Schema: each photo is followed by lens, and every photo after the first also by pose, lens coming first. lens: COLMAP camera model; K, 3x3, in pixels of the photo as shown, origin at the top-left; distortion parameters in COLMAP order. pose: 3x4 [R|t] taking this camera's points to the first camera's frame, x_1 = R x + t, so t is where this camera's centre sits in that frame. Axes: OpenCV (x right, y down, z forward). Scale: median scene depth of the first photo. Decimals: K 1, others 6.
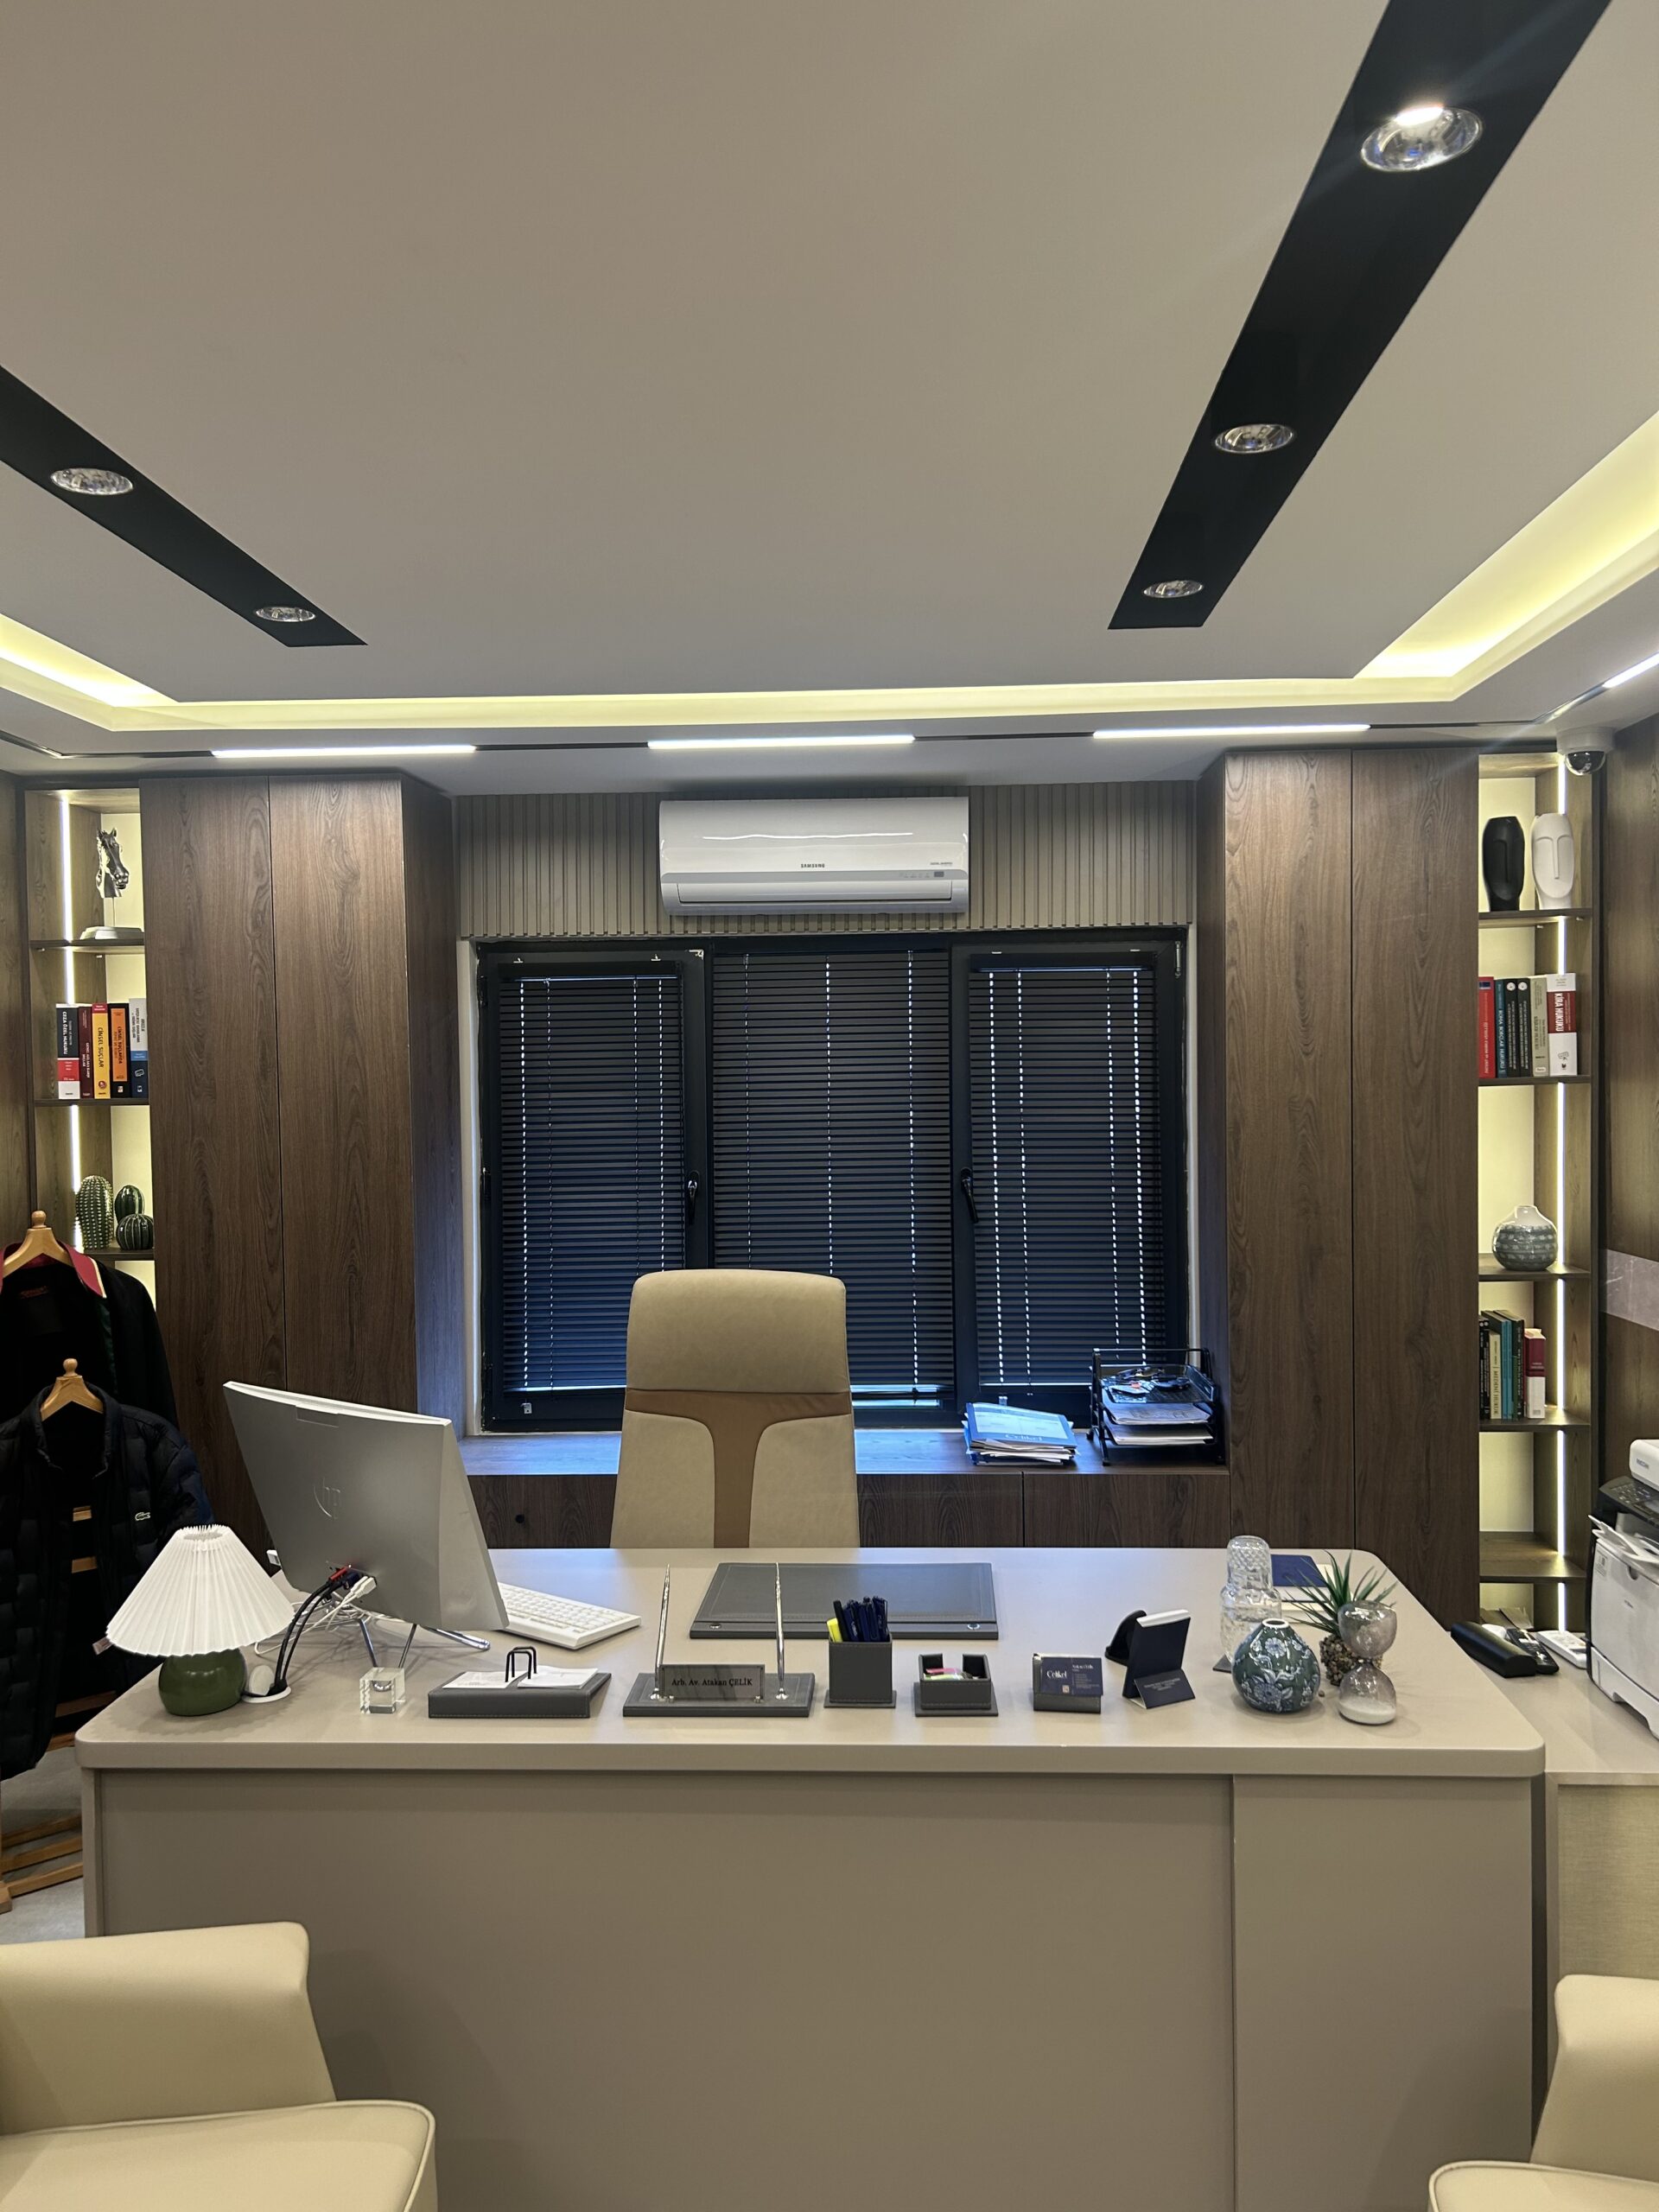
lens RADIAL K [[1635.4, 0, 830.2], [0, 1635.4, 1121.1], [0, 0, 1]] dist [0.033109, -0.013407]
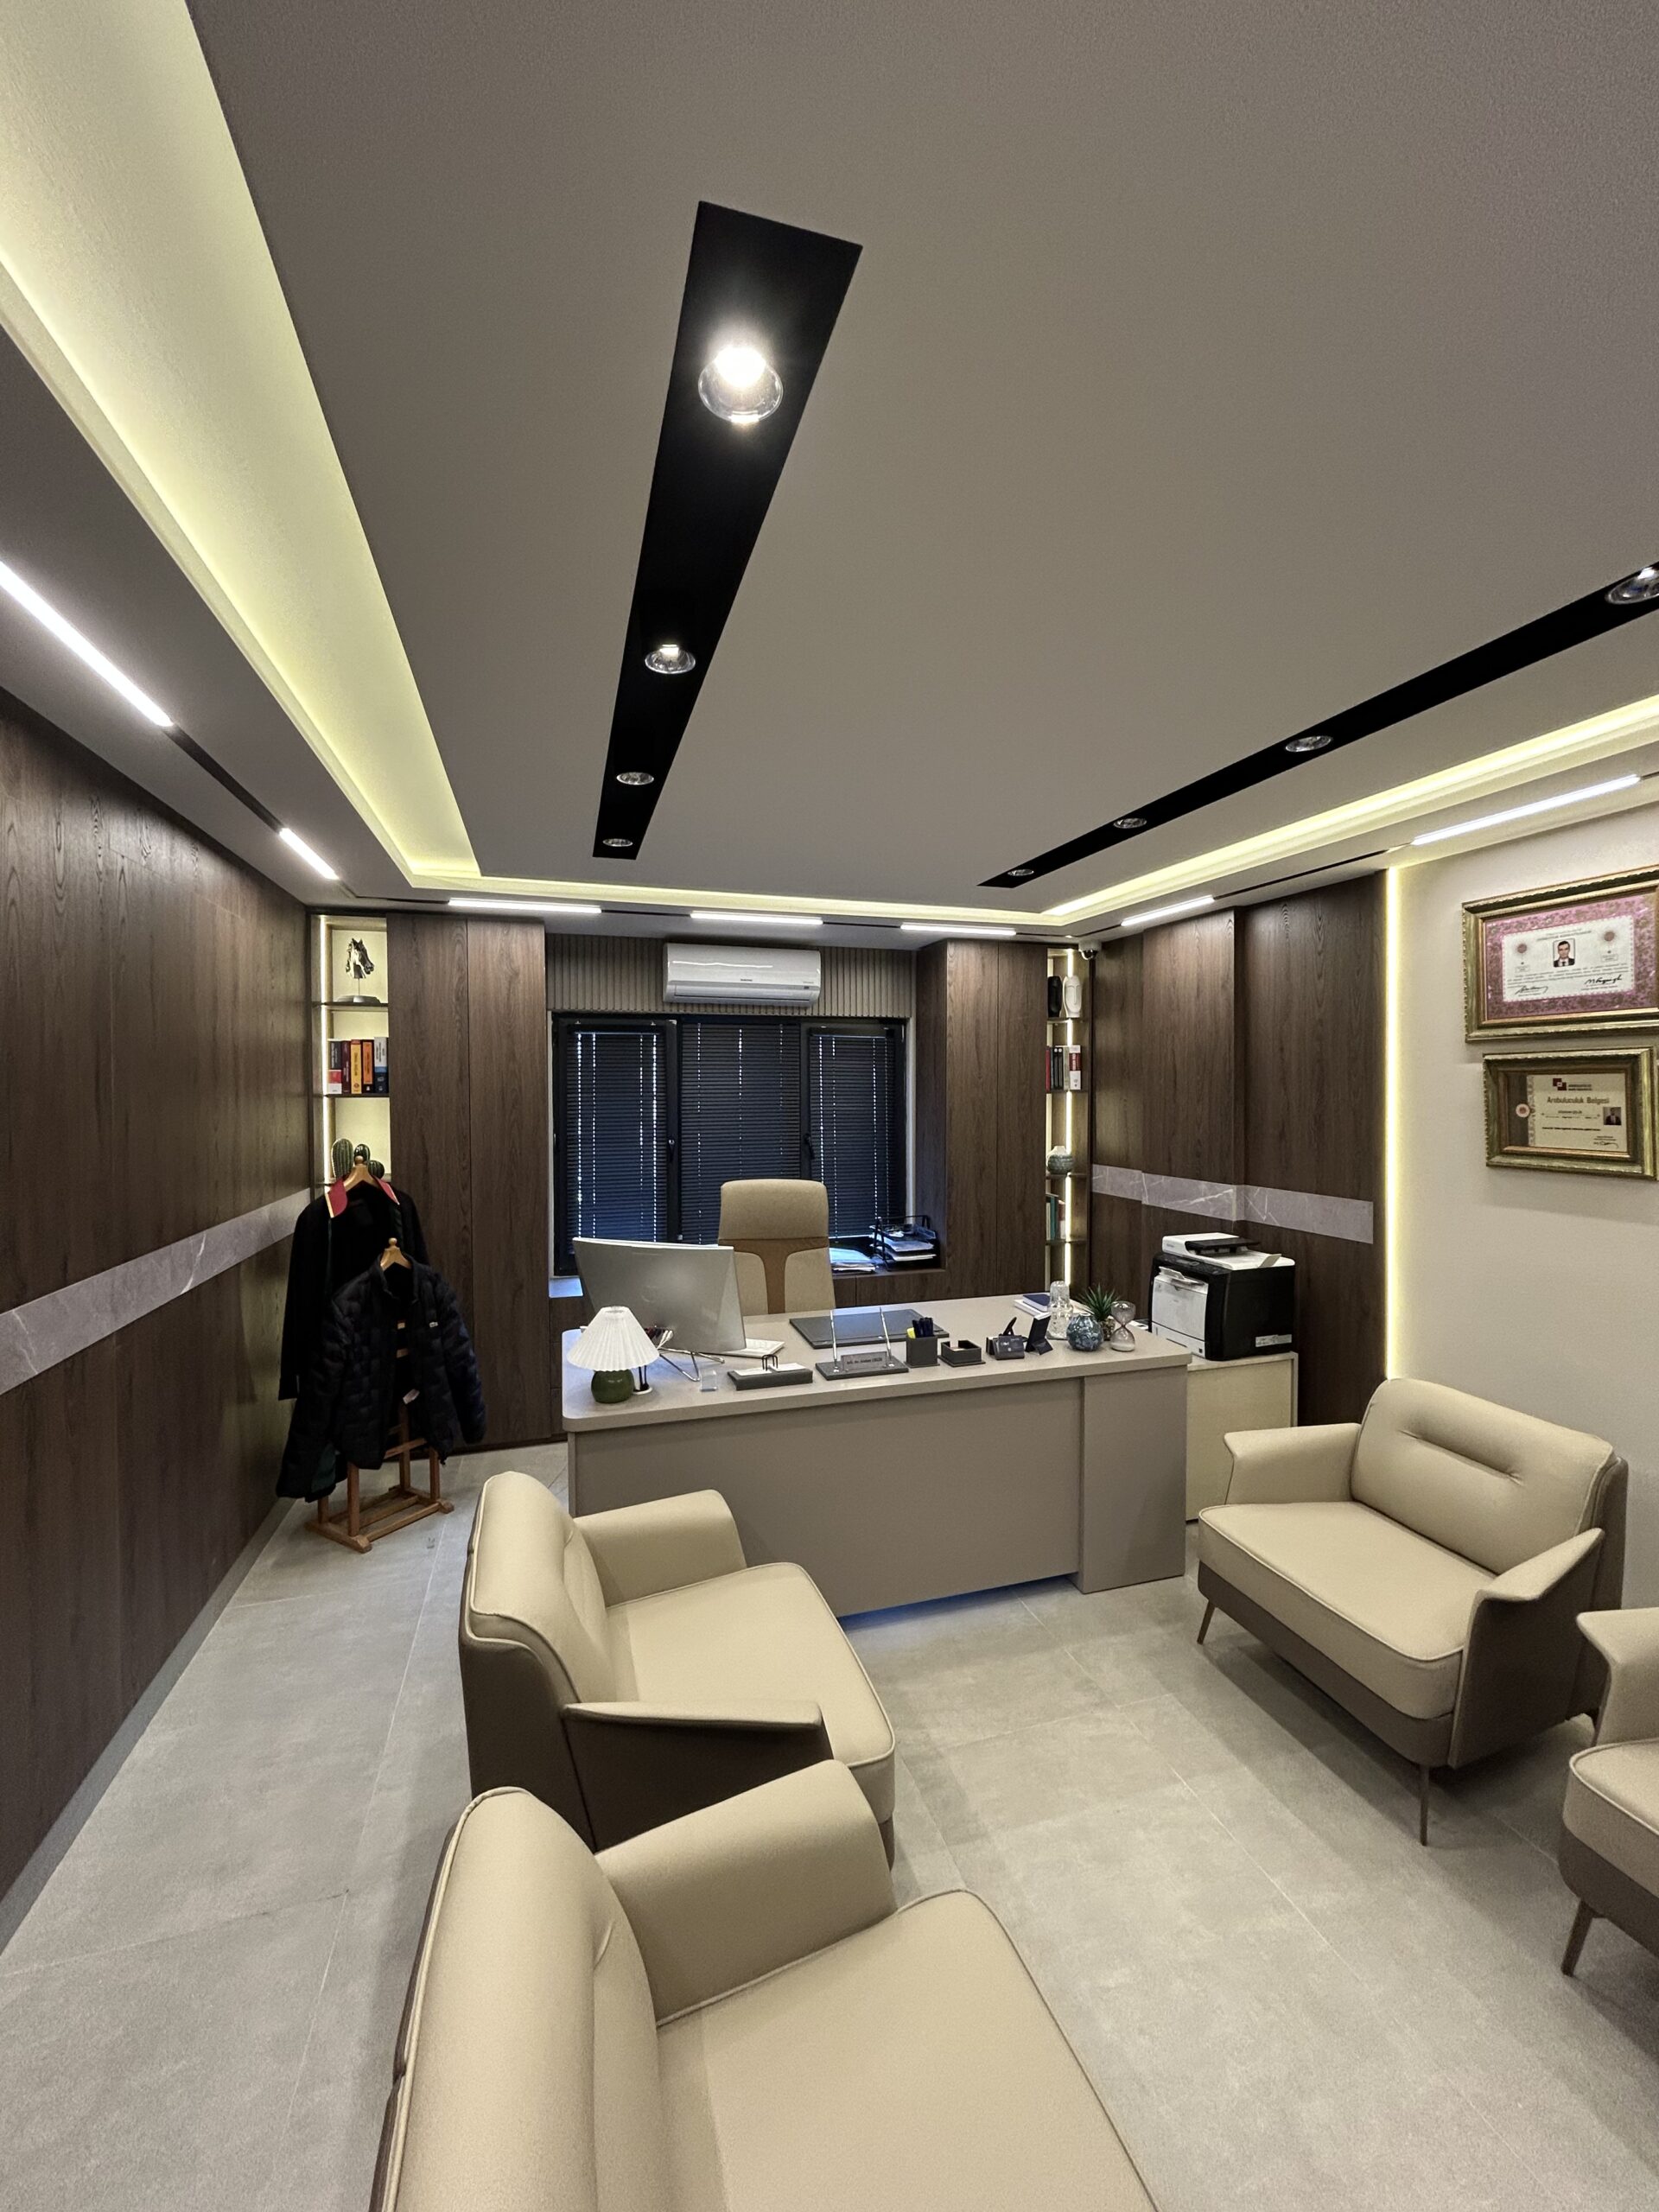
lens RADIAL K [[877.7, 0, 820.6], [0, 877.7, 1110.0], [0, 0, 1]] dist [-0.003478, 0.000045]
pose [[0.943260, 0.003546, 0.332035, -0.304260], [-0.000347, 0.999953, -0.009693, 0.013474], [-0.332054, 0.009028, 0.943217, -0.042623]]
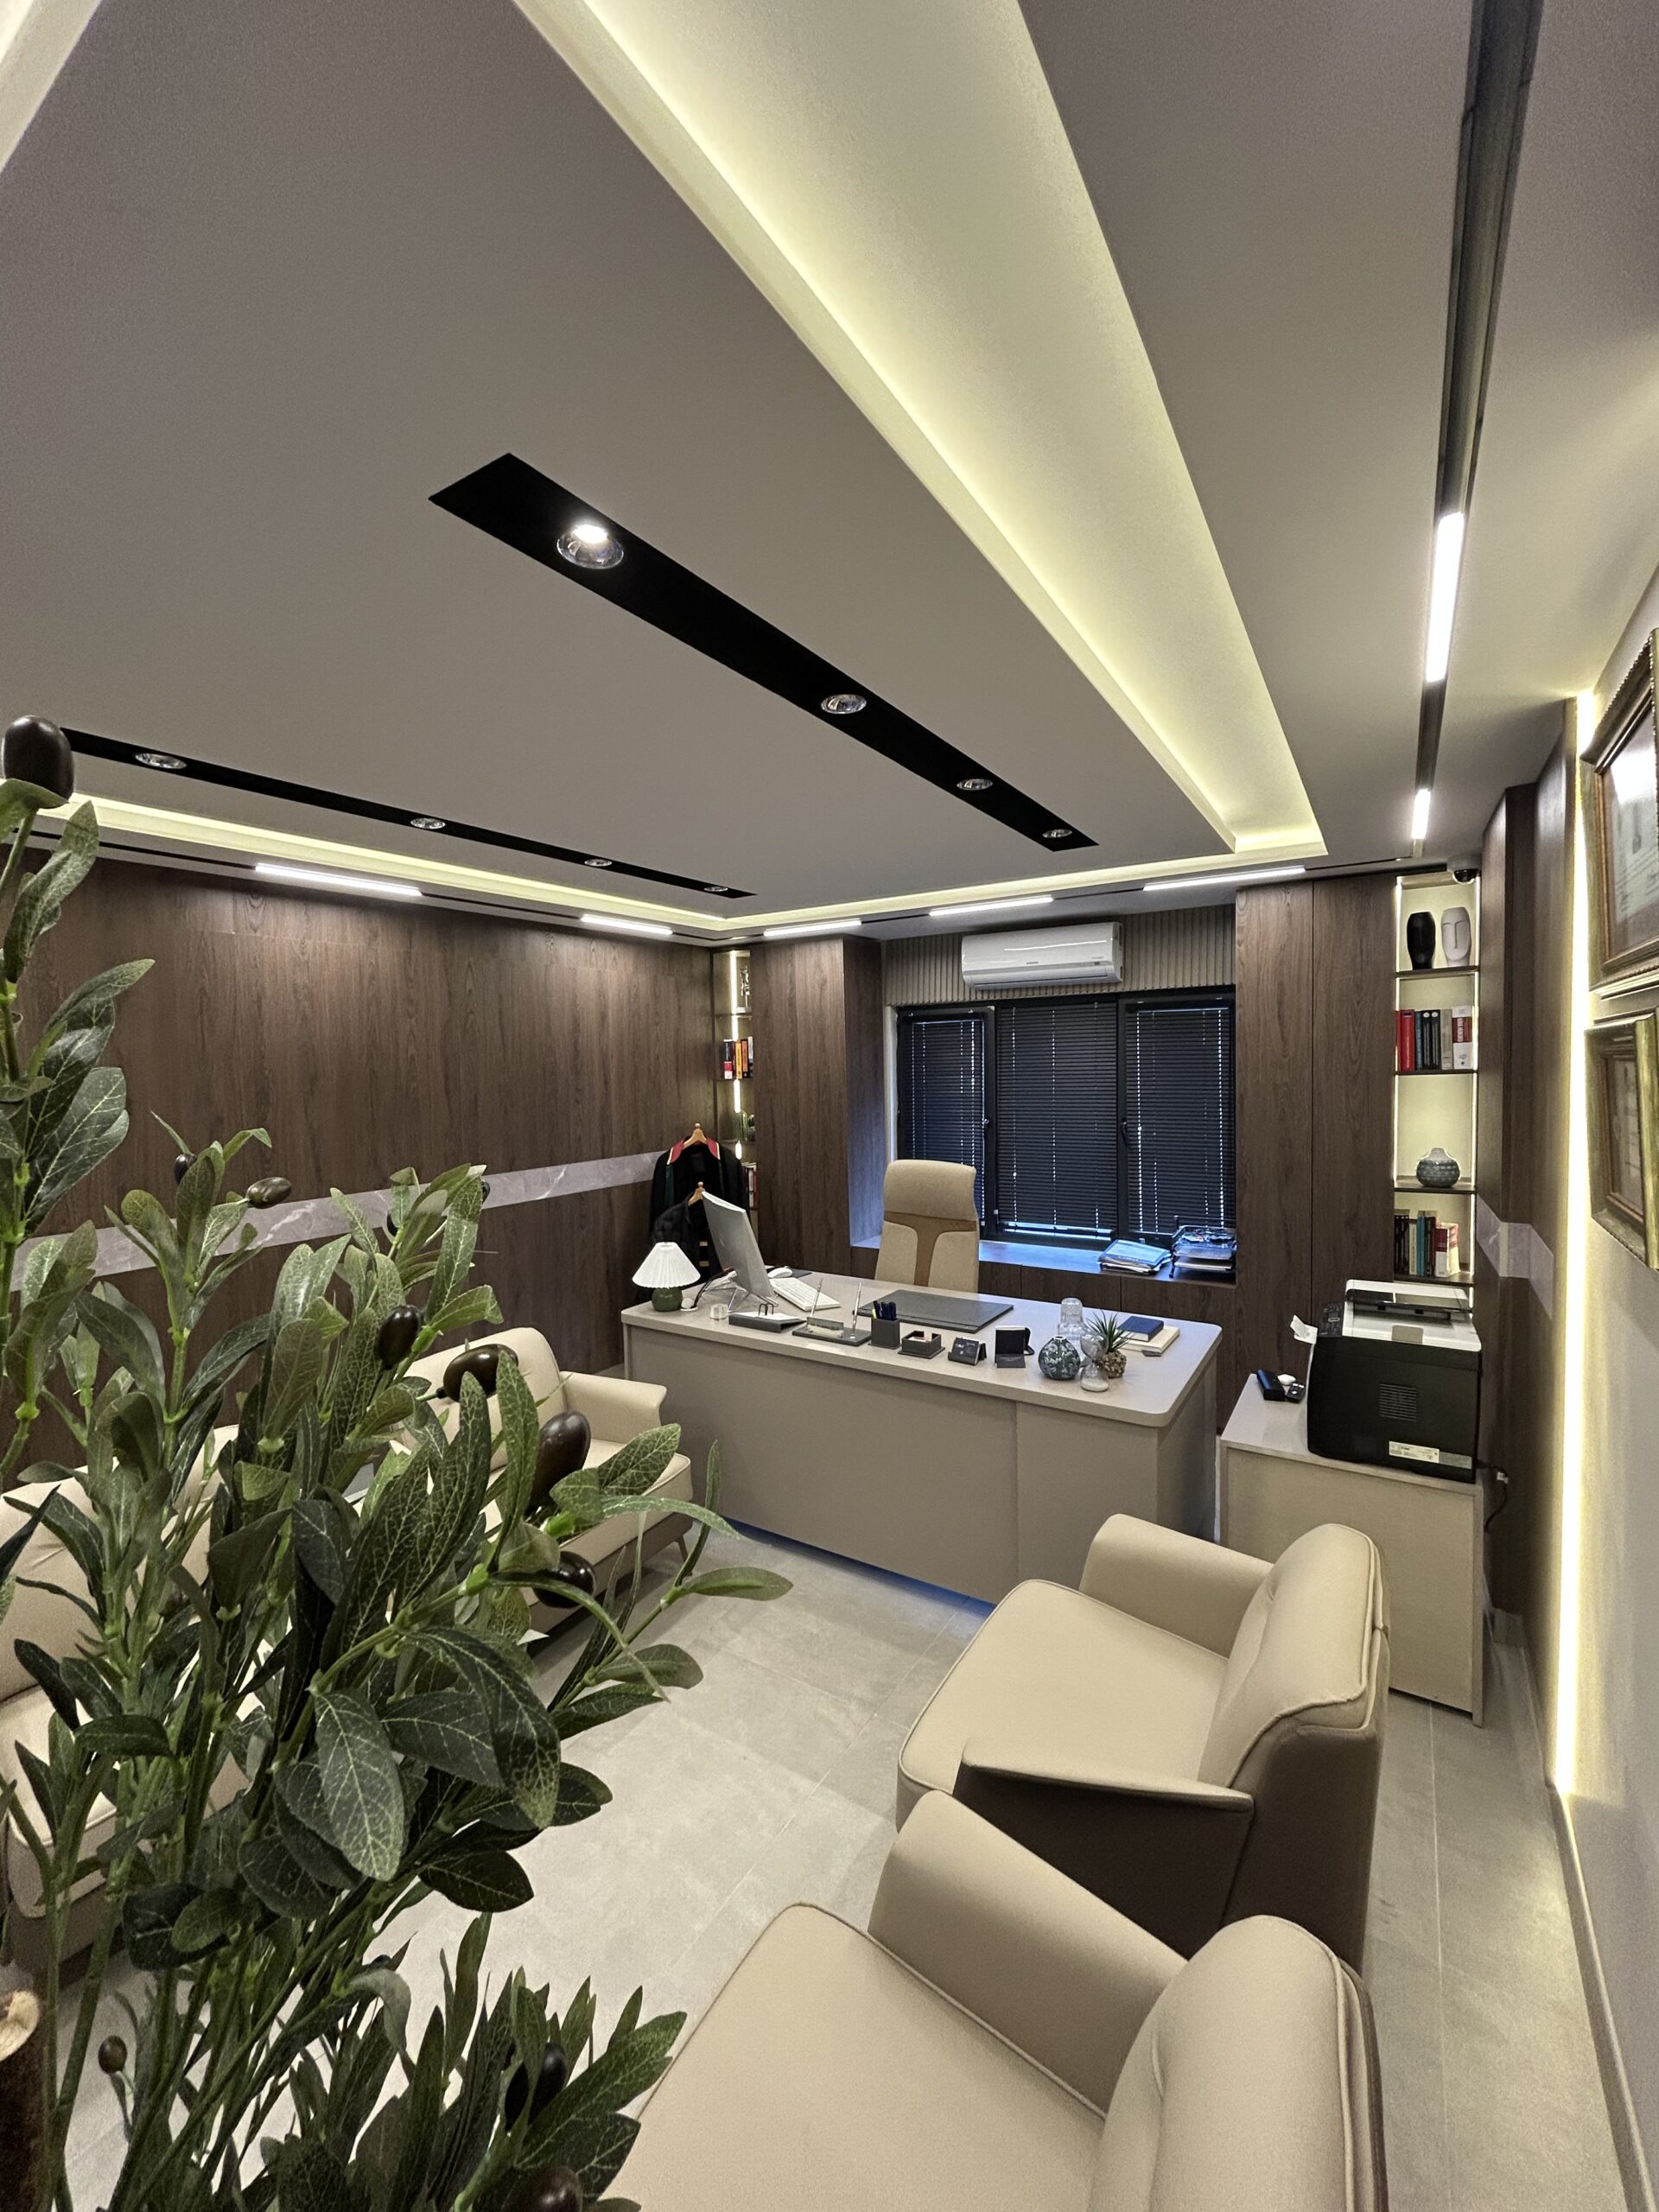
lens RADIAL K [[877.7, 0, 834.7], [0, 877.7, 1110.0], [0, 0, 1]] dist [-0.003478, 0.000045]
pose [[0.869683, 0.022002, -0.493121, 0.337867], [-0.007879, 0.999498, 0.030699, -0.008745], [0.493548, -0.022813, 0.869419, -0.059483]]
